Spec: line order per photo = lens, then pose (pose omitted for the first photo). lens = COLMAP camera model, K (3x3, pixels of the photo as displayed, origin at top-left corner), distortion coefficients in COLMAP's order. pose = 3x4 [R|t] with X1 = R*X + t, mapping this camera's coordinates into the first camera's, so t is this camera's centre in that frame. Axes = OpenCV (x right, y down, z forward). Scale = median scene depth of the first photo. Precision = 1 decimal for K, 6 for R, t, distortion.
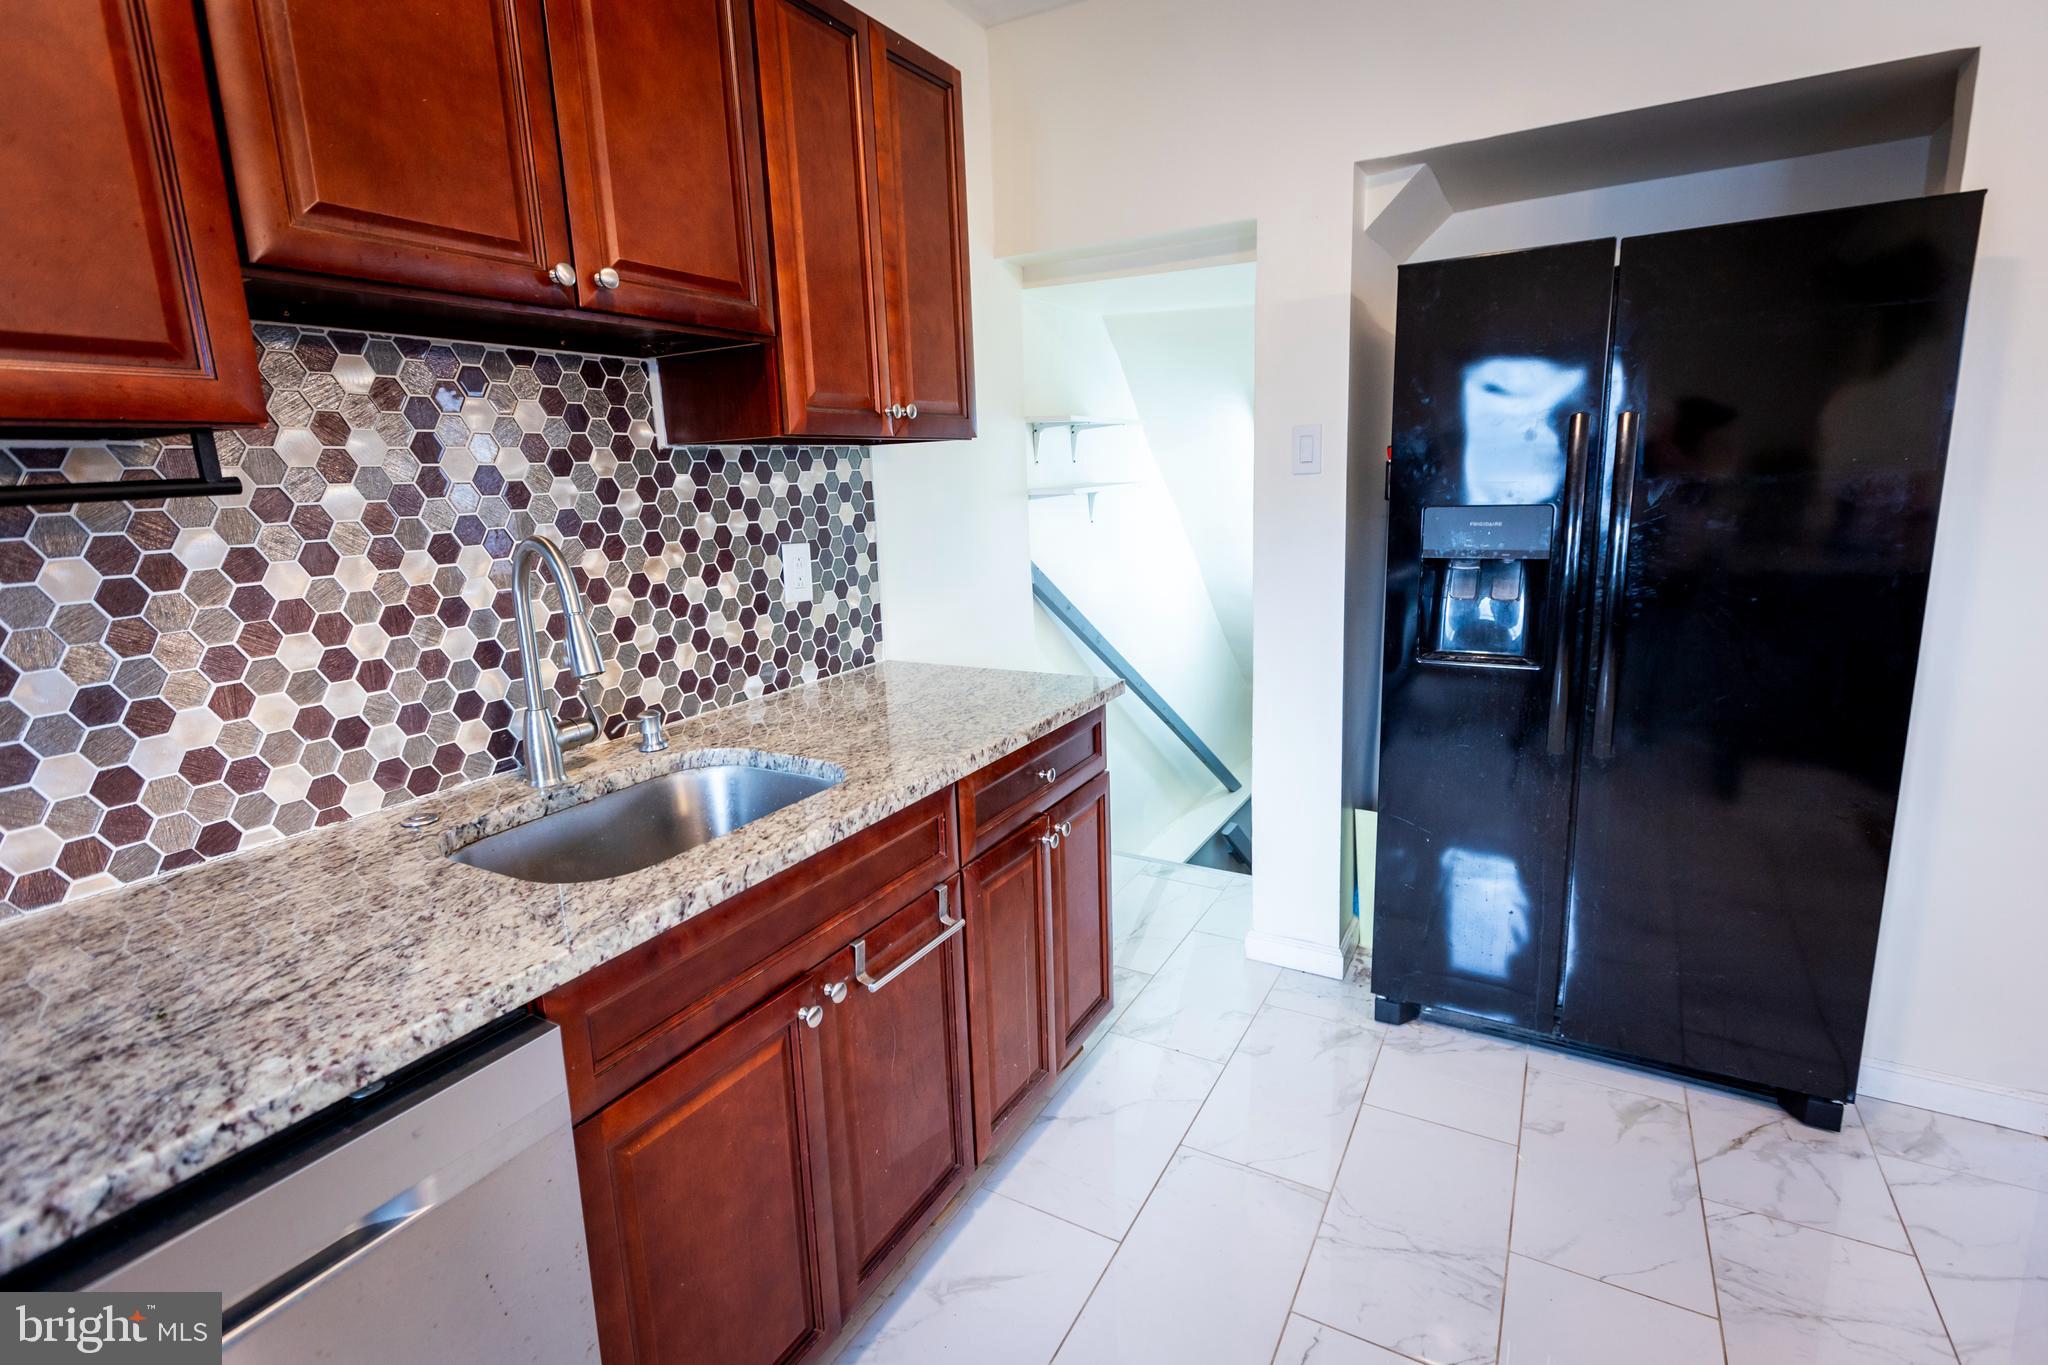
lens RADIAL K [[961.8, 0, 1024.2], [0, 961.8, 666.1], [0, 0, 1]] dist [-0.000559, -0.000061]
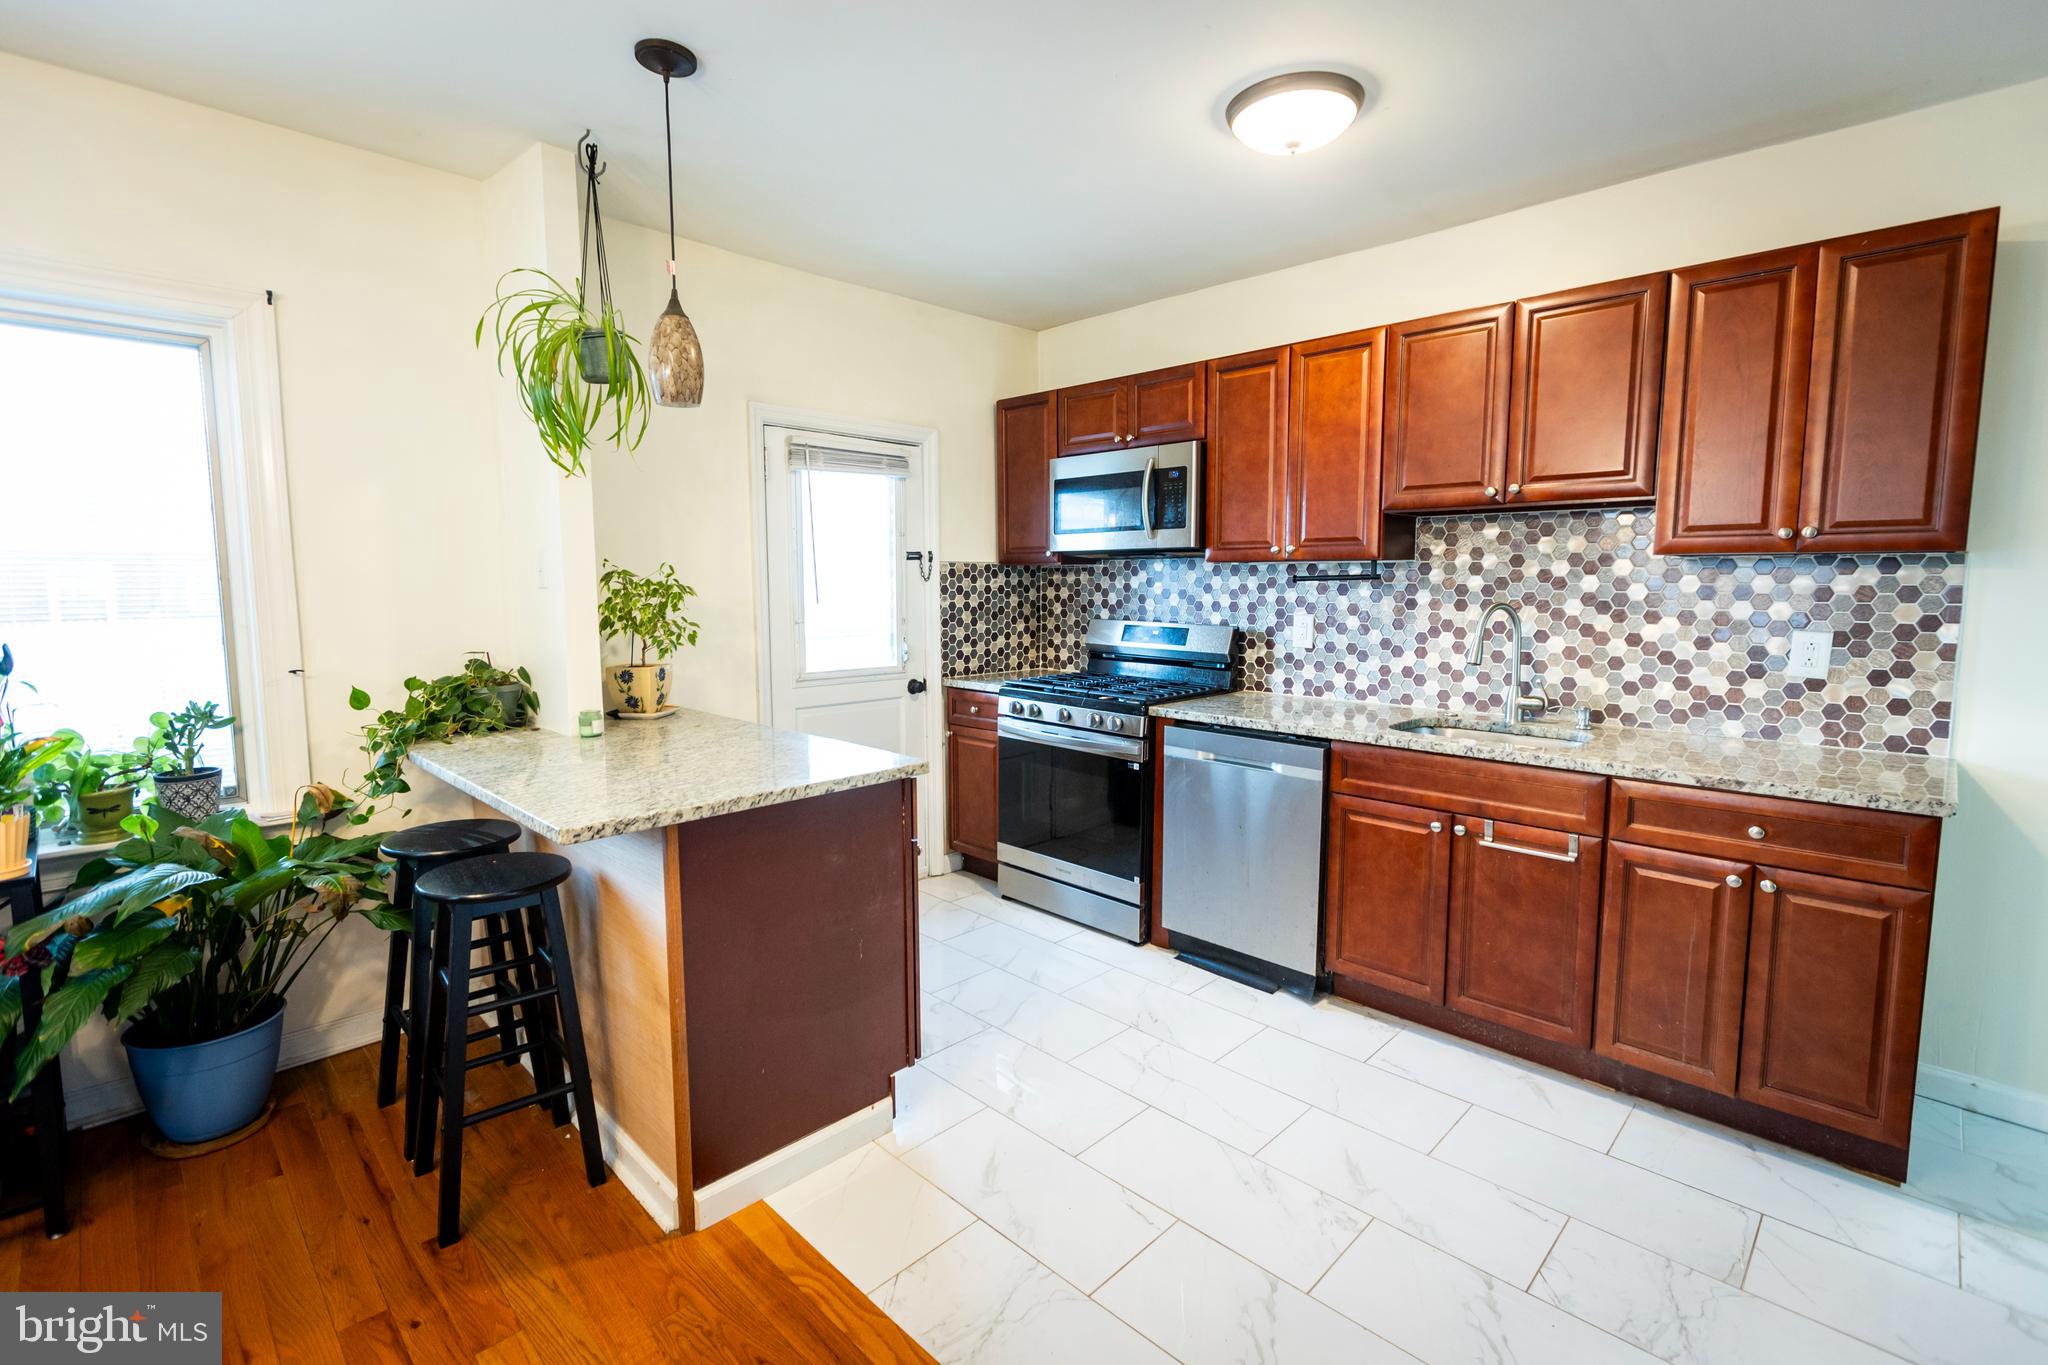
lens RADIAL K [[961.8, 0, 1026.3], [0, 961.8, 679.2], [0, 0, 1]] dist [-0.000559, -0.000061]
pose [[-0.234826, 0.140416, -0.961842, 1.417781], [-0.182246, 0.965604, 0.185459, -0.130842], [0.954800, 0.218842, -0.201159, 0.329152]]
